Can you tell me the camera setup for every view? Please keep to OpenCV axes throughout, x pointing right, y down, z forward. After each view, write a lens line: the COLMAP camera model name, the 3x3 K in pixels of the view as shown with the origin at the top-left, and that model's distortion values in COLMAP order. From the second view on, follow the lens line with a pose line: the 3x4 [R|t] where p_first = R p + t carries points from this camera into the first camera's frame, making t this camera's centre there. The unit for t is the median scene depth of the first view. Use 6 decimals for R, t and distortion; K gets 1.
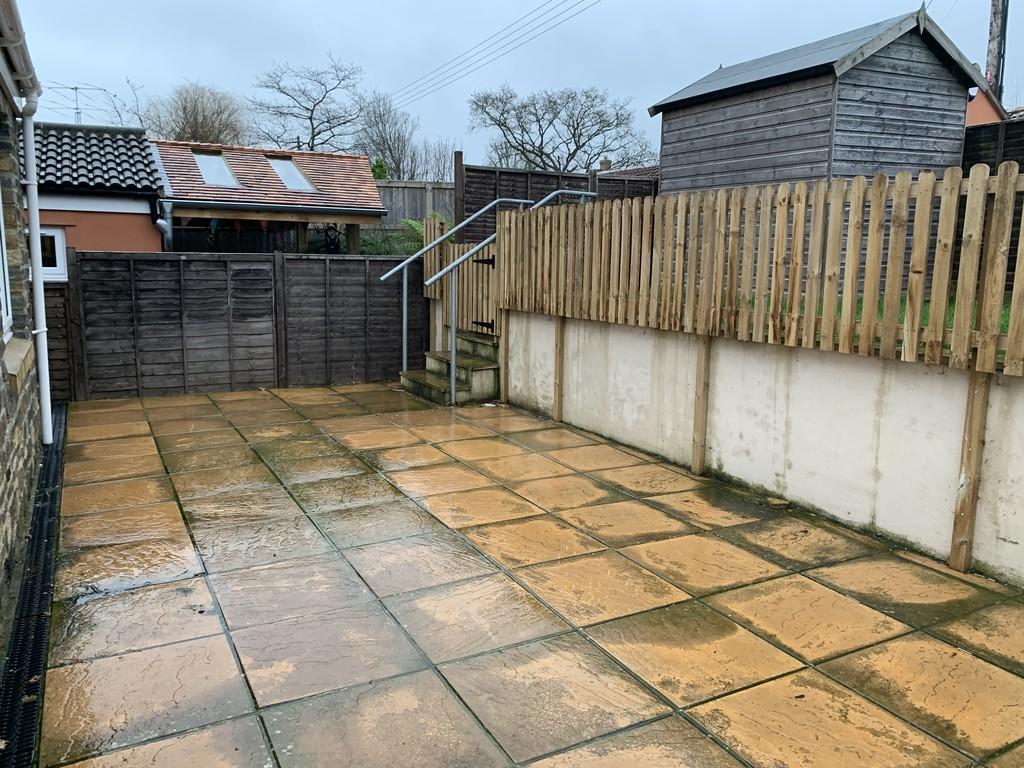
lens RADIAL K [[772.1, 0, 507.5], [0, 772.1, 381.6], [0, 0, 1]] dist [0.031979, -0.023996]
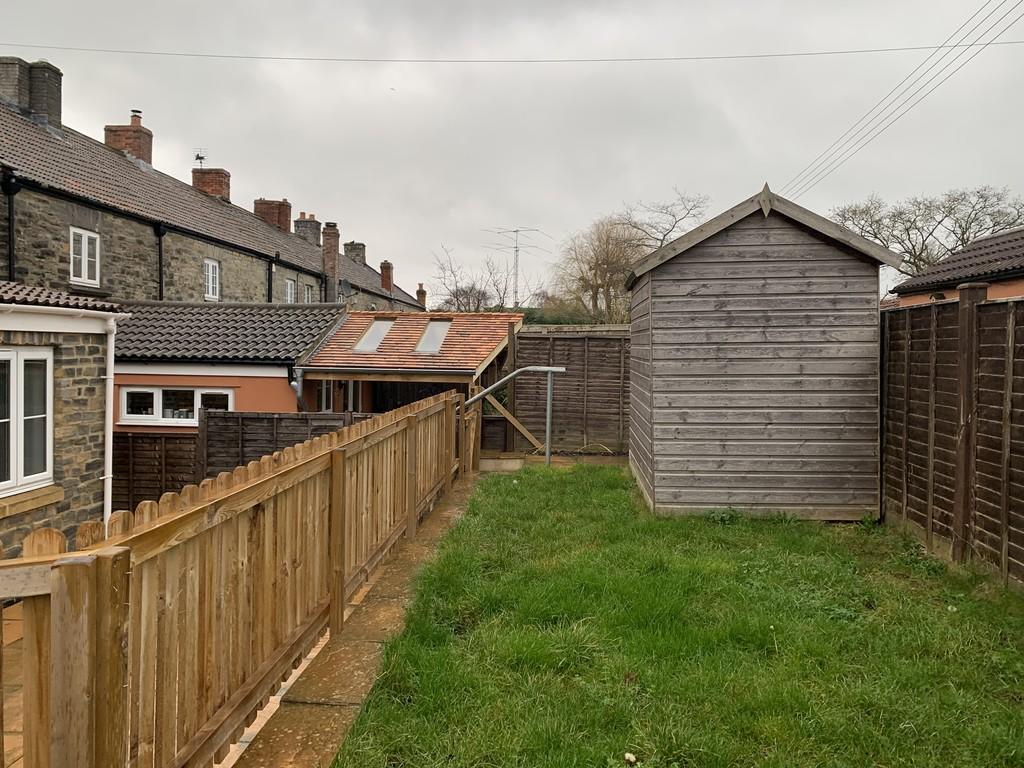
lens RADIAL K [[772.1, 0, 512.6], [0, 772.1, 378.3], [0, 0, 1]] dist [0.031979, -0.023996]
pose [[0.854220, 0.017142, -0.519630, 0.686208], [-0.088309, 0.989717, -0.112522, -0.133323], [0.512358, 0.142007, 0.846950, 0.132034]]
